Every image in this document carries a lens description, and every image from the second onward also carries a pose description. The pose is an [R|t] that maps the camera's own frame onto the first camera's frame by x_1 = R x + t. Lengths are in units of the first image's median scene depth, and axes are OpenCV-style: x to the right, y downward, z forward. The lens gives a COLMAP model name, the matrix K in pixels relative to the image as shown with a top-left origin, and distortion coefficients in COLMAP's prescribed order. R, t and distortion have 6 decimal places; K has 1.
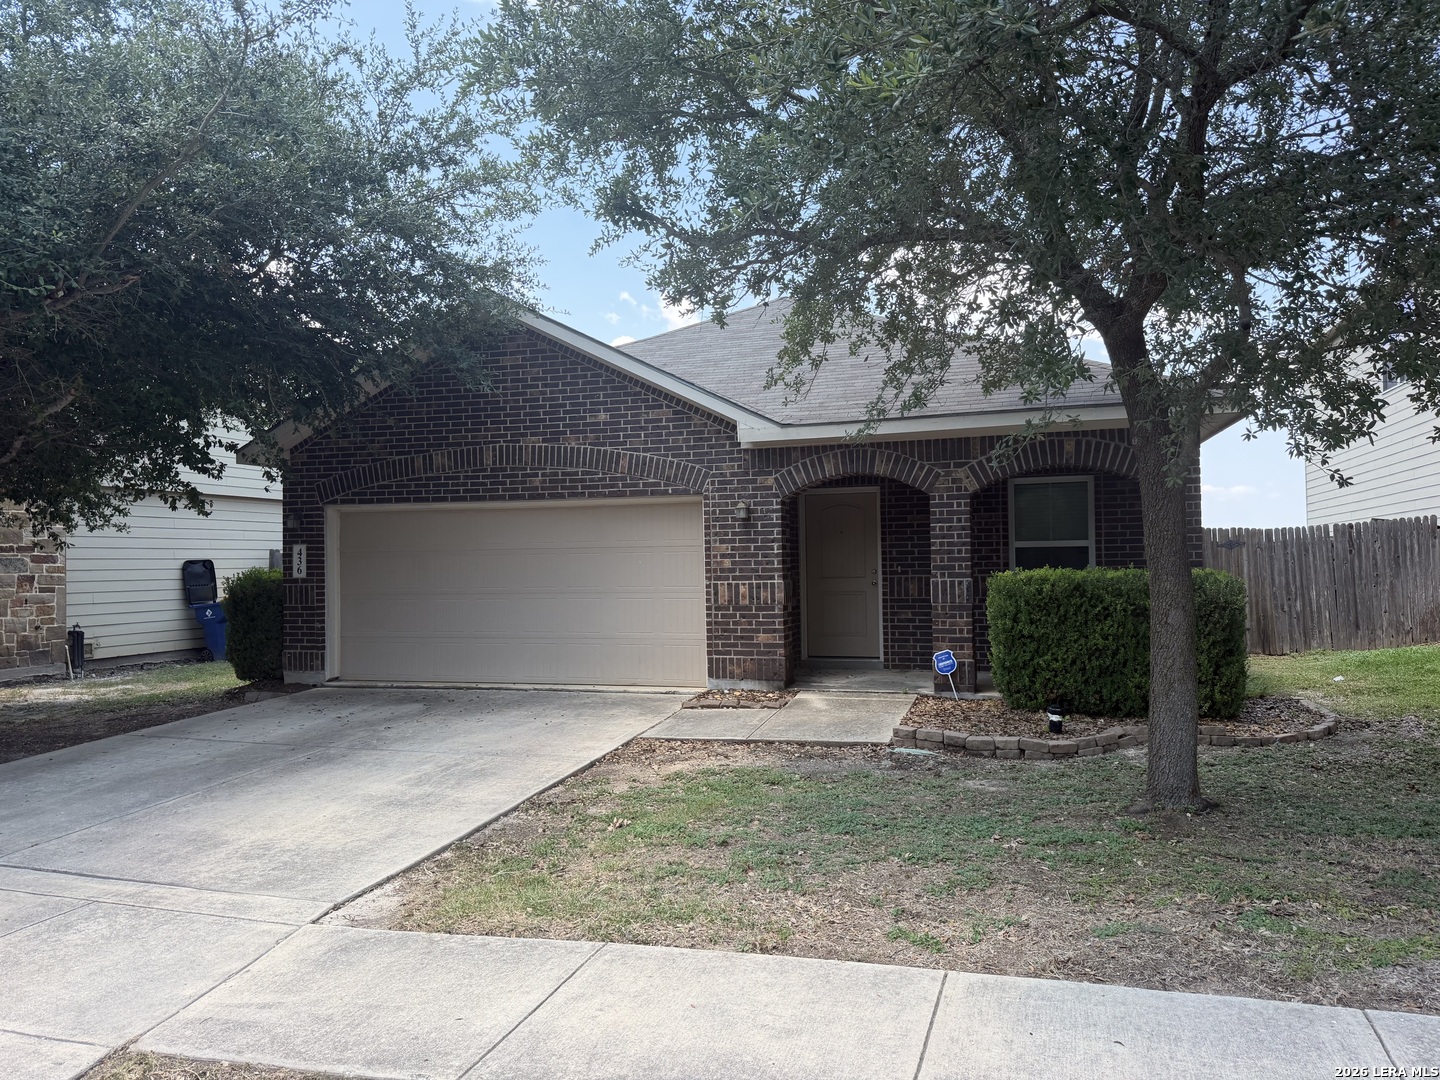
lens RADIAL K [[1007.7, 0, 724.8], [0, 1007.7, 541.8], [0, 0, 1]] dist [0.056924, -0.066658]
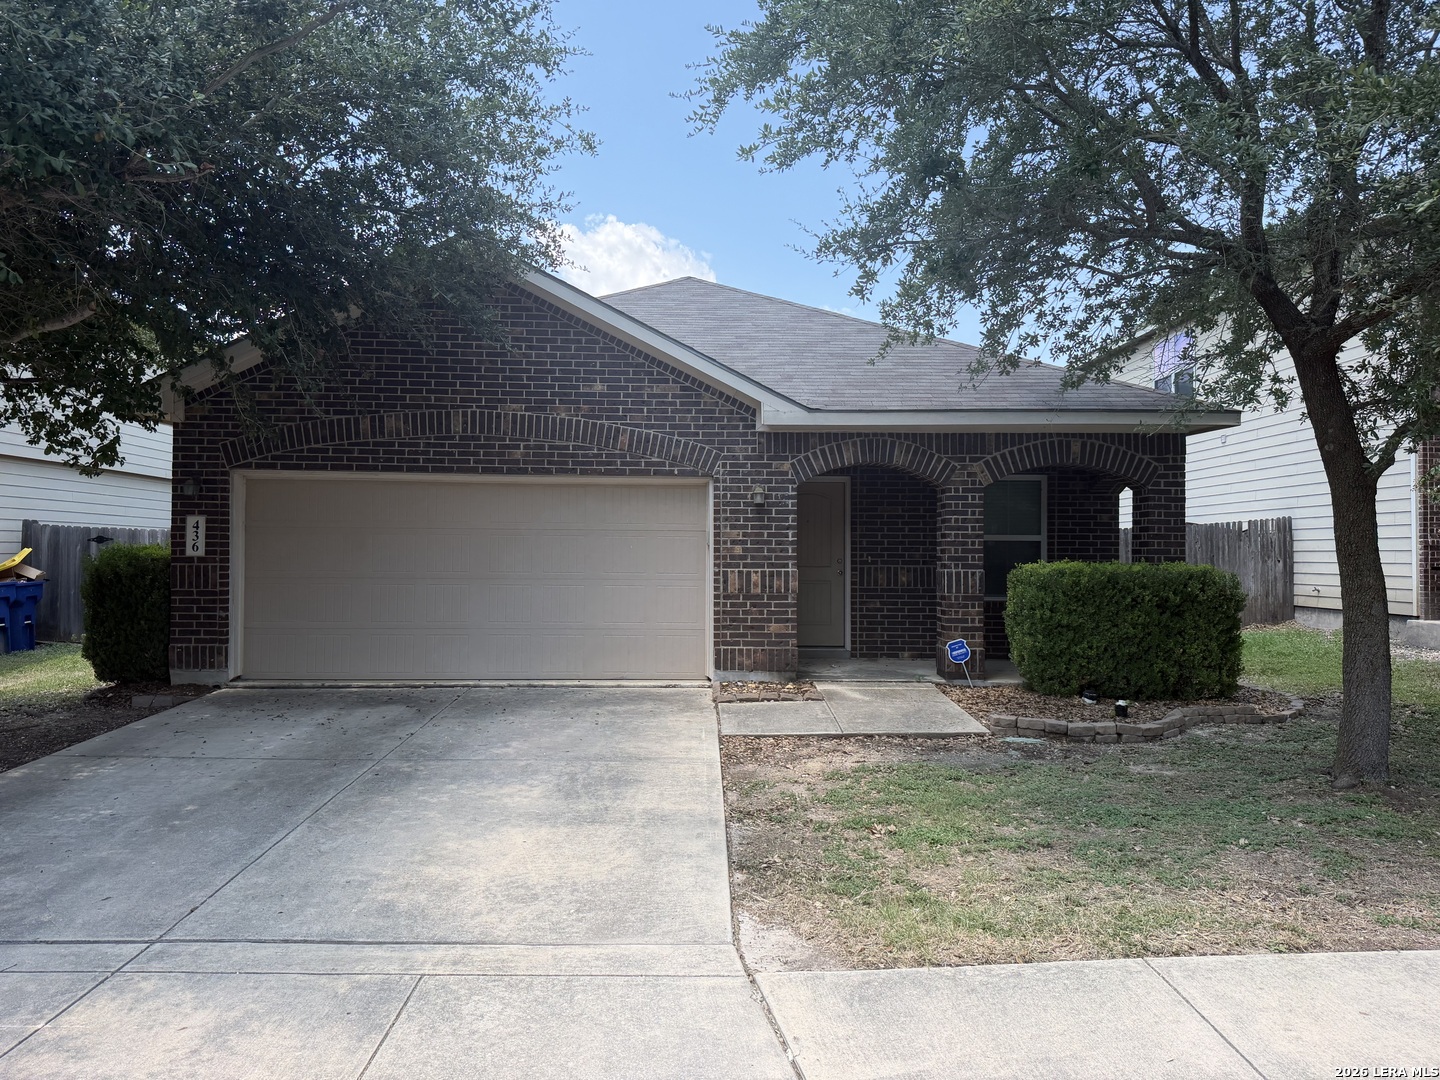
lens RADIAL K [[1007.7, 0, 712.1], [0, 1007.7, 532.0], [0, 0, 1]] dist [0.056924, -0.066658]
pose [[0.946284, 0.026952, 0.322210, -0.335036], [-0.027748, 0.999613, -0.002125, 0.007048], [-0.322143, -0.006930, 0.946666, 0.103009]]
